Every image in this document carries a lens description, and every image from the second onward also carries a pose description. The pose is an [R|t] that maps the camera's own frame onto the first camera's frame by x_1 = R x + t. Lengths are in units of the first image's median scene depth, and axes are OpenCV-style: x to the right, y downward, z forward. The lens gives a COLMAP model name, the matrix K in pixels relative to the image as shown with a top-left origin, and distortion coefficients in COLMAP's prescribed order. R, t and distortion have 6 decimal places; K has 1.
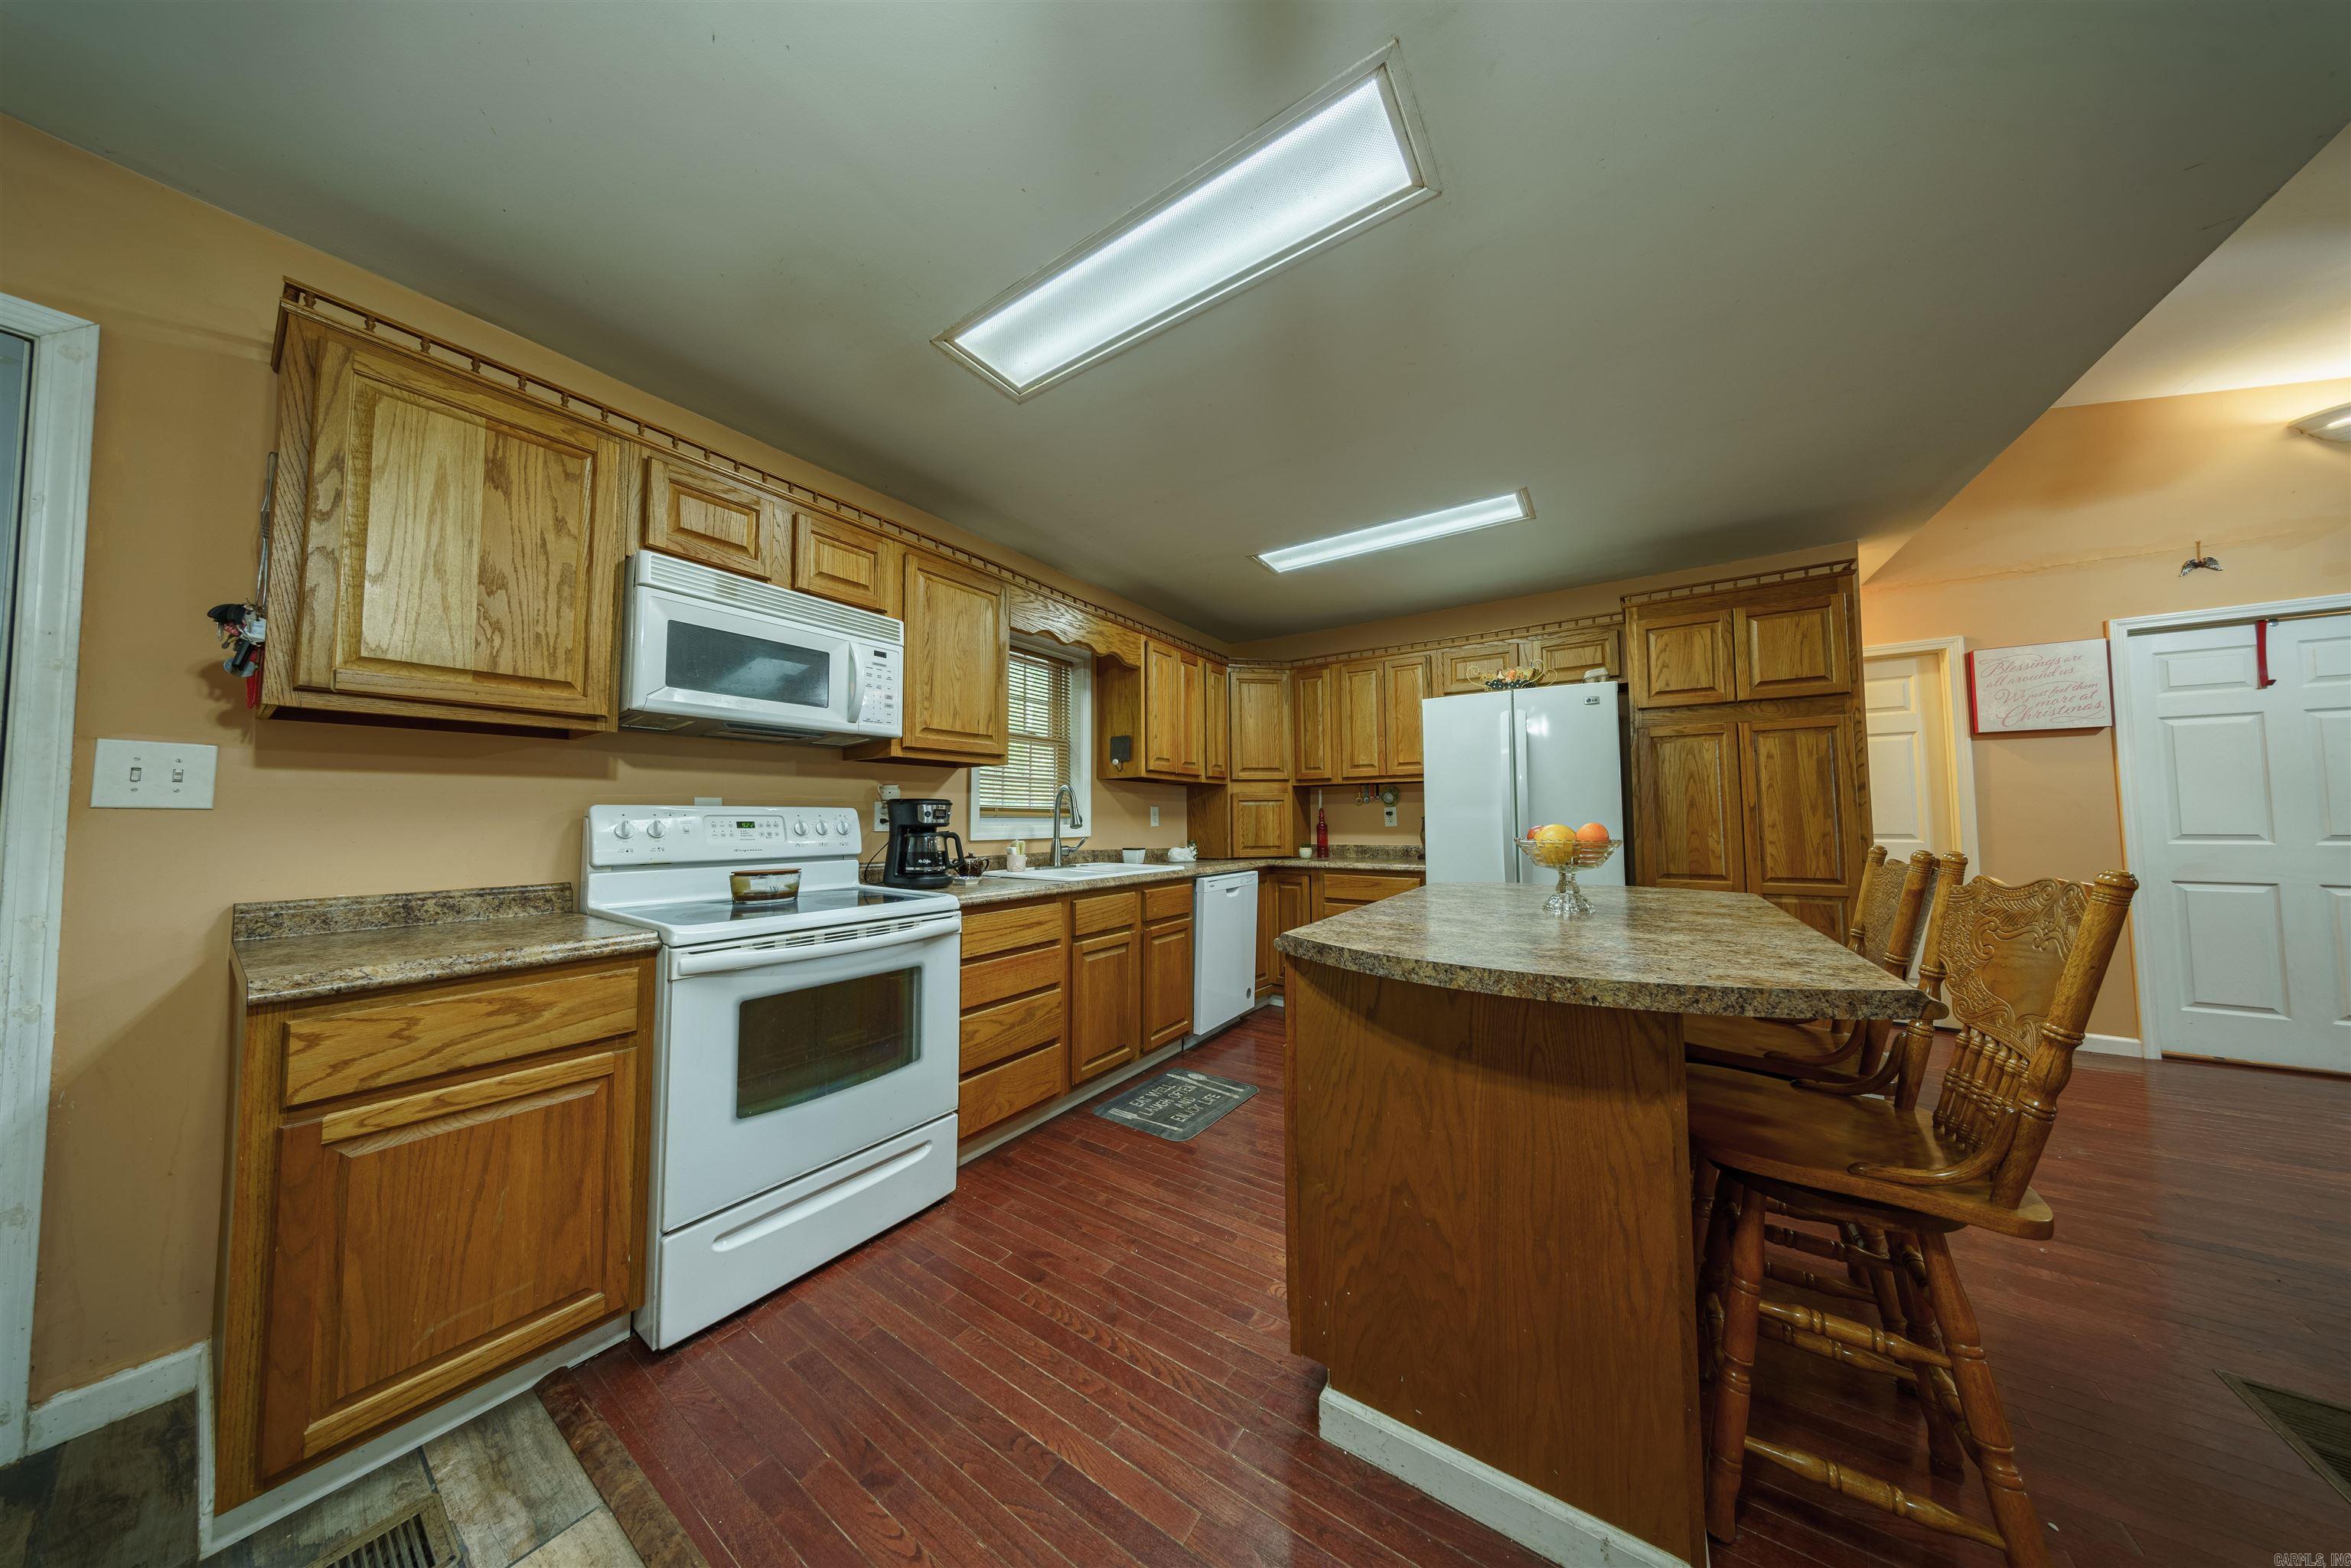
lens RADIAL K [[671.3, 0, 1170.7], [0, 671.3, 784.2], [0, 0, 1]] dist [-0.012797, 0.003274]
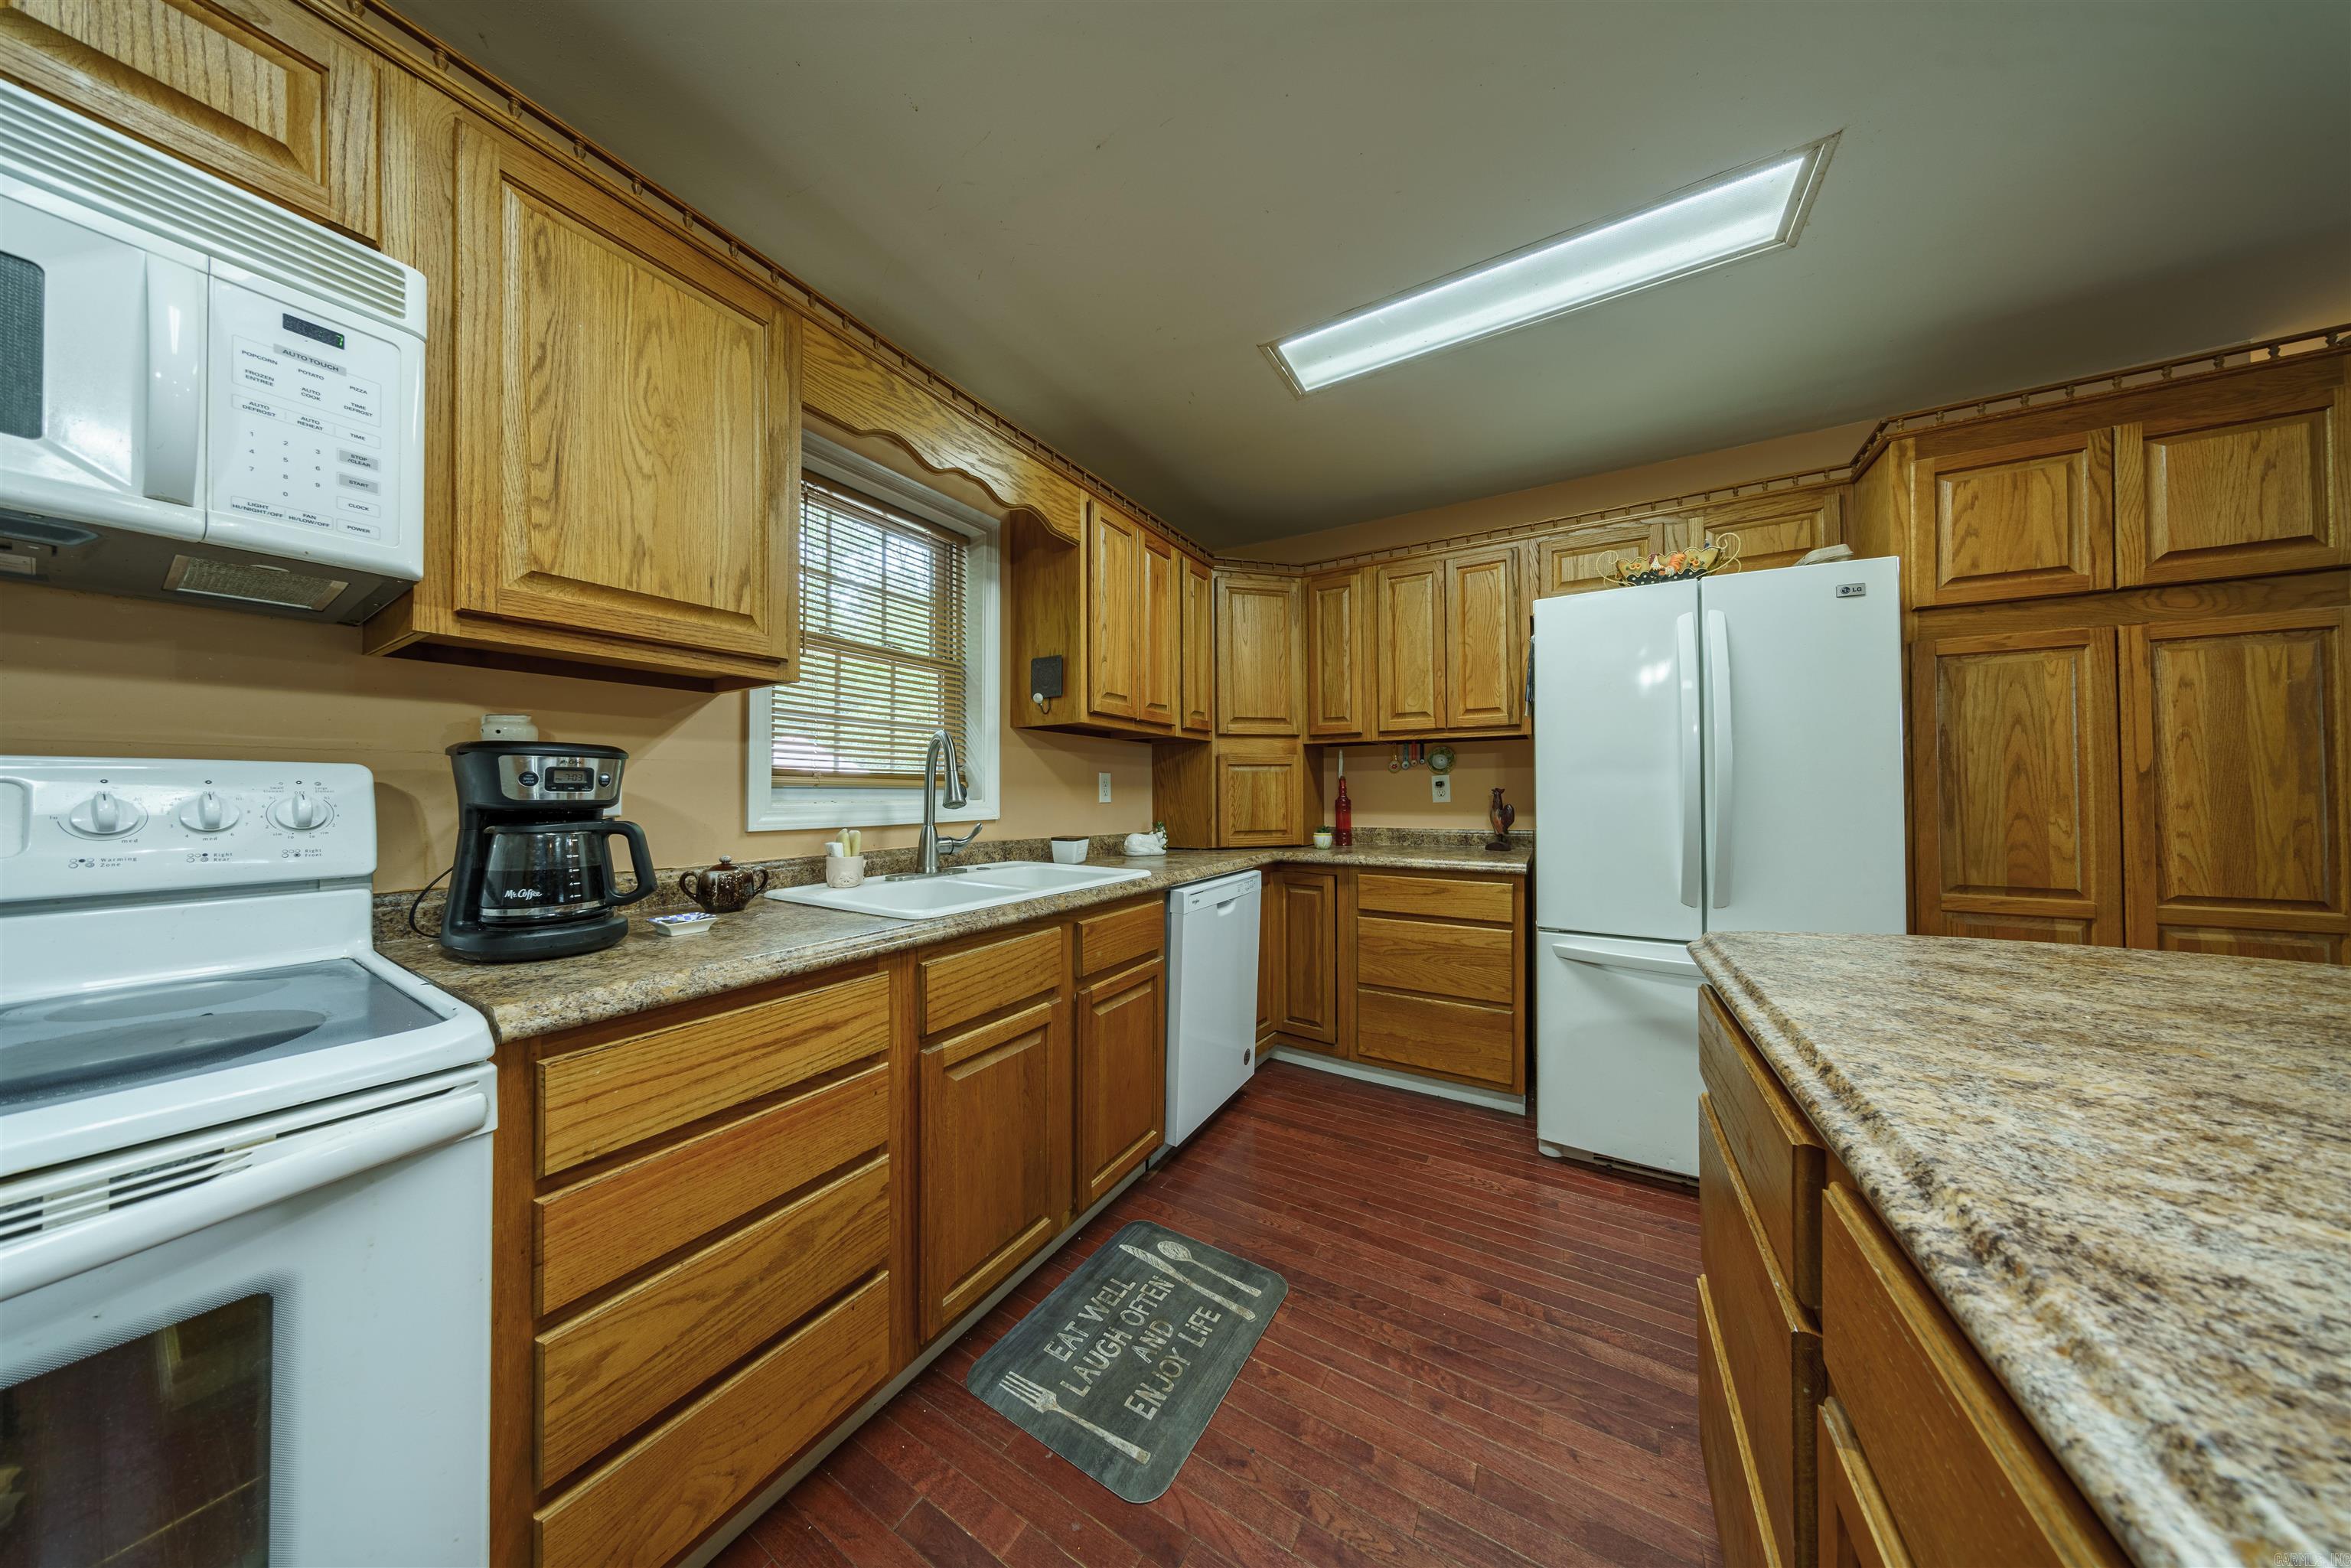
lens RADIAL K [[676.9, 0, 1172.8], [0, 676.9, 783.8], [0, 0, 1]] dist [-0.000278, 0.000073]
pose [[0.998023, 0.002643, 0.062801, 0.002320], [-0.005222, 0.999148, 0.040931, 0.023593], [-0.062640, -0.041178, 0.997186, 0.461863]]
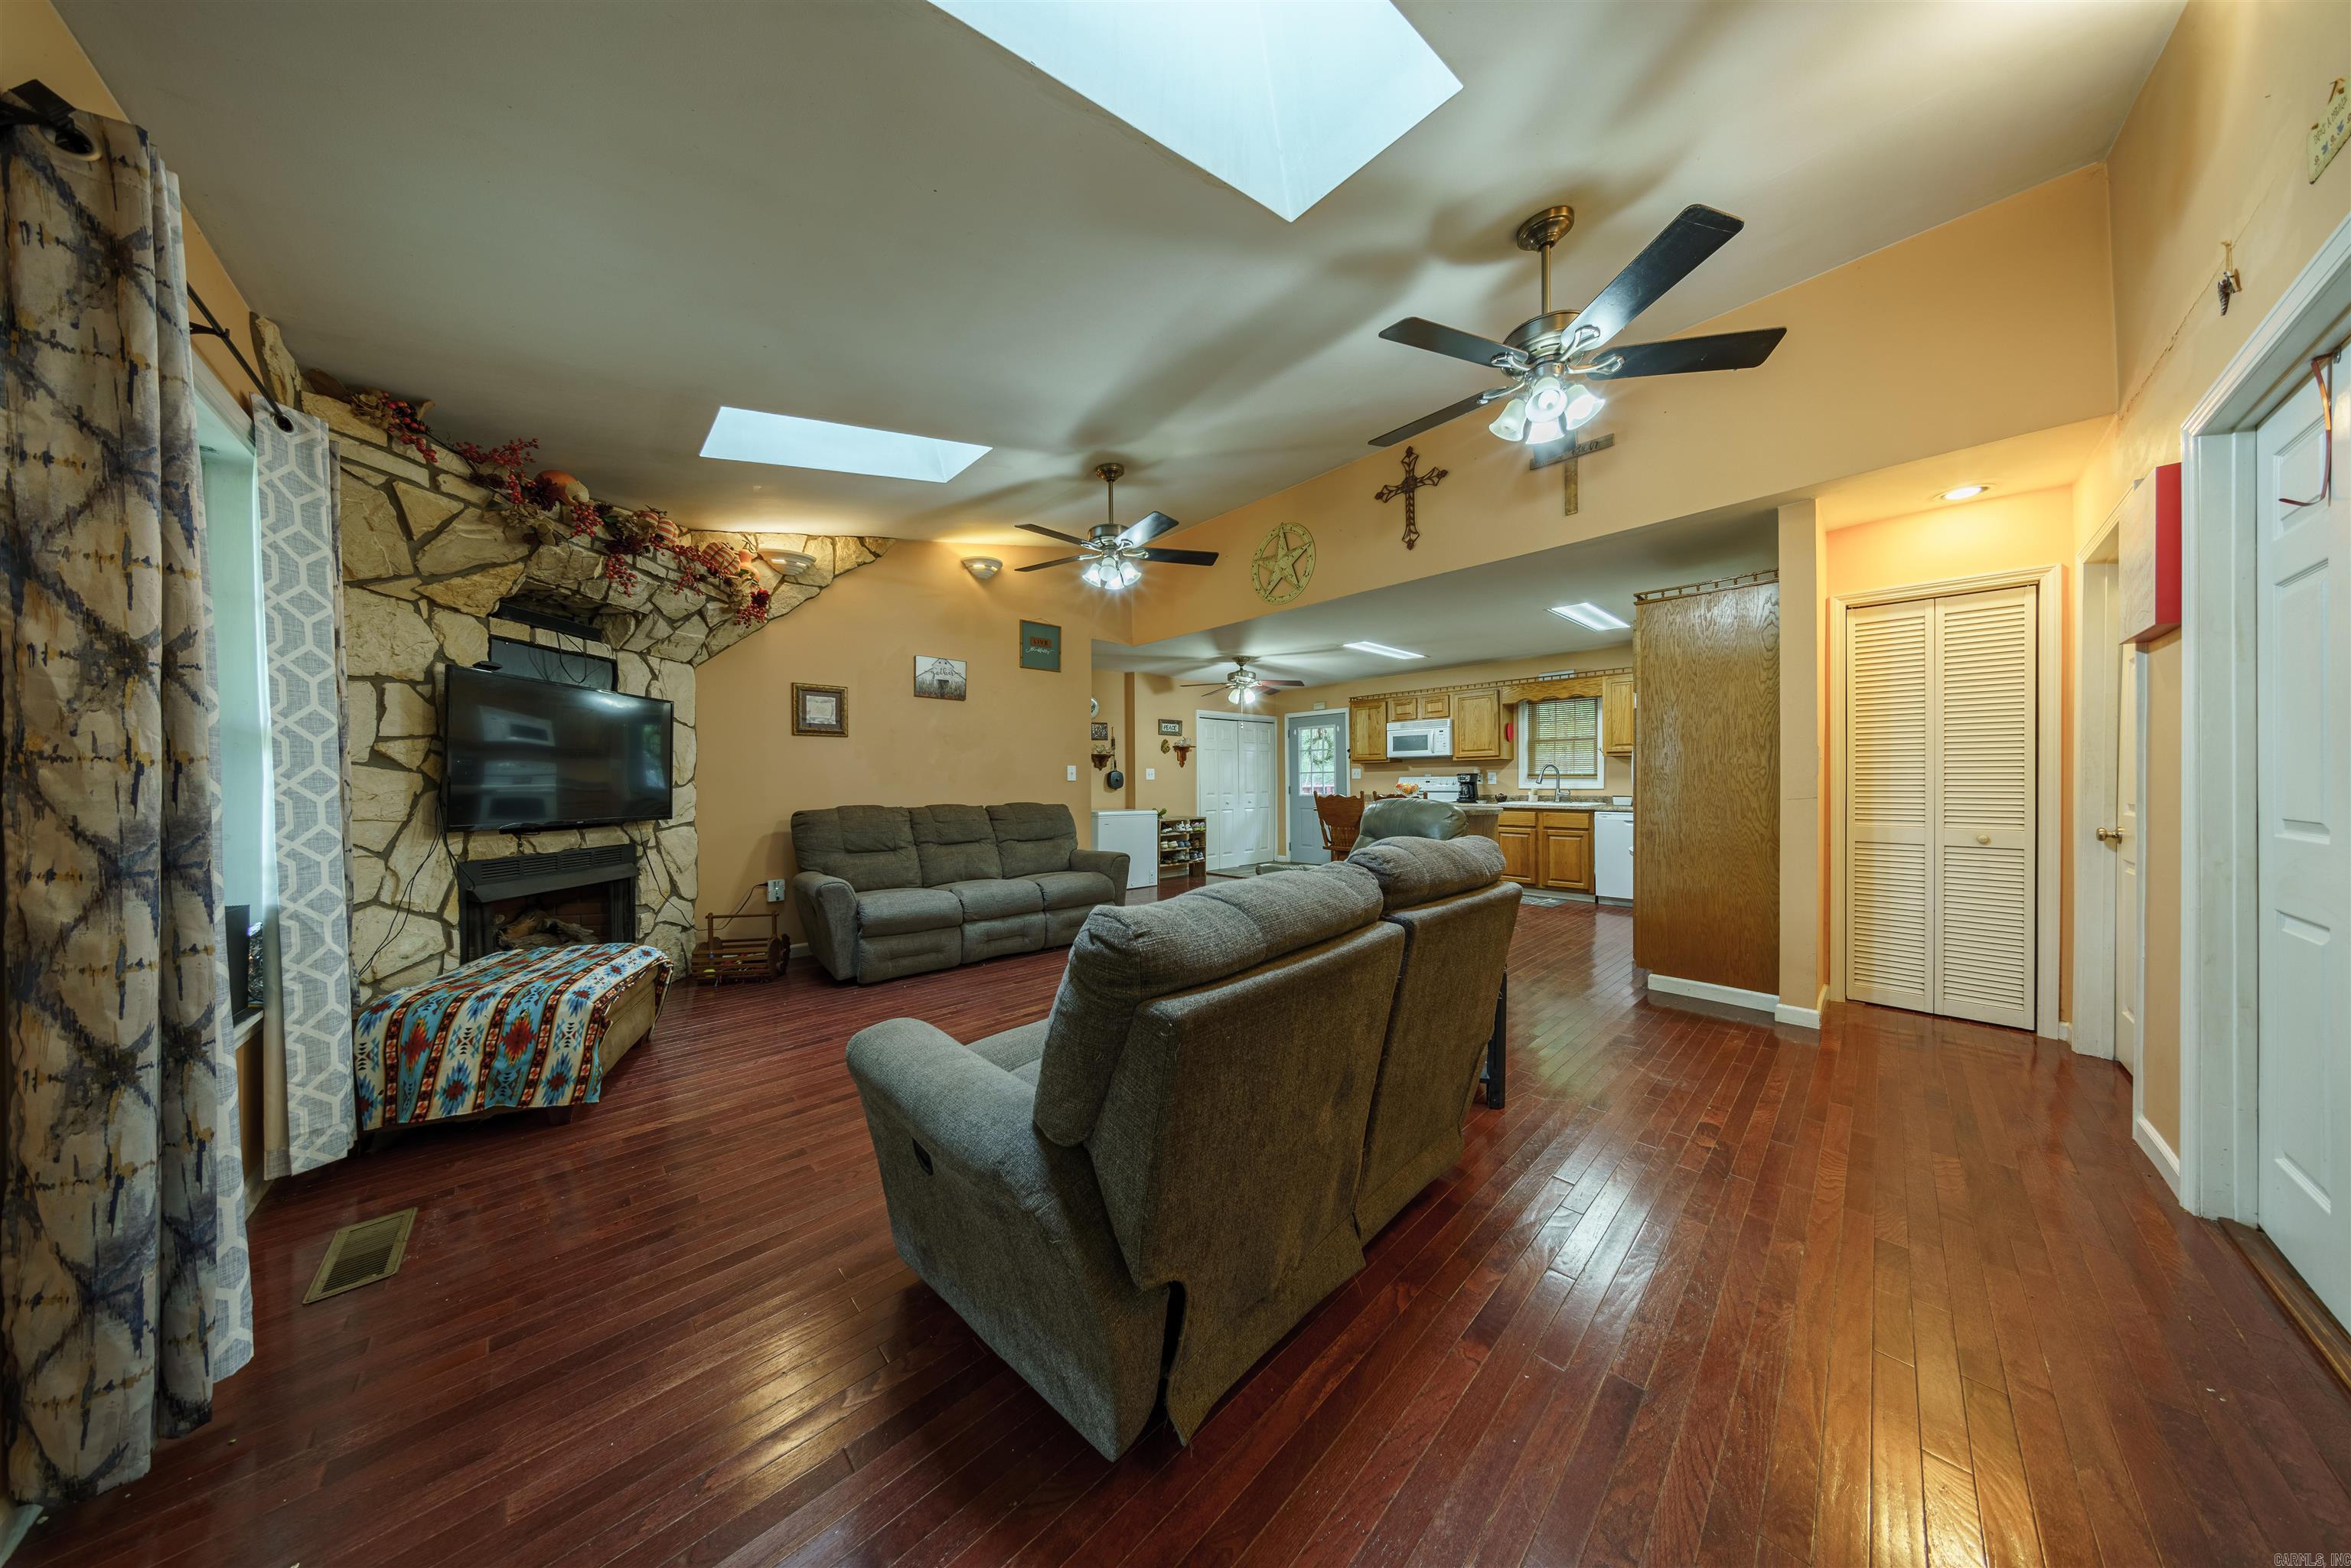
lens RADIAL K [[671.3, 0, 1170.7], [0, 671.3, 784.2], [0, 0, 1]] dist [-0.012797, 0.003274]
pose [[-0.229061, 0.011117, -0.973349, 2.426387], [0.058890, 0.998261, -0.002457, -0.001650], [0.971629, -0.057883, -0.229317, 0.334417]]
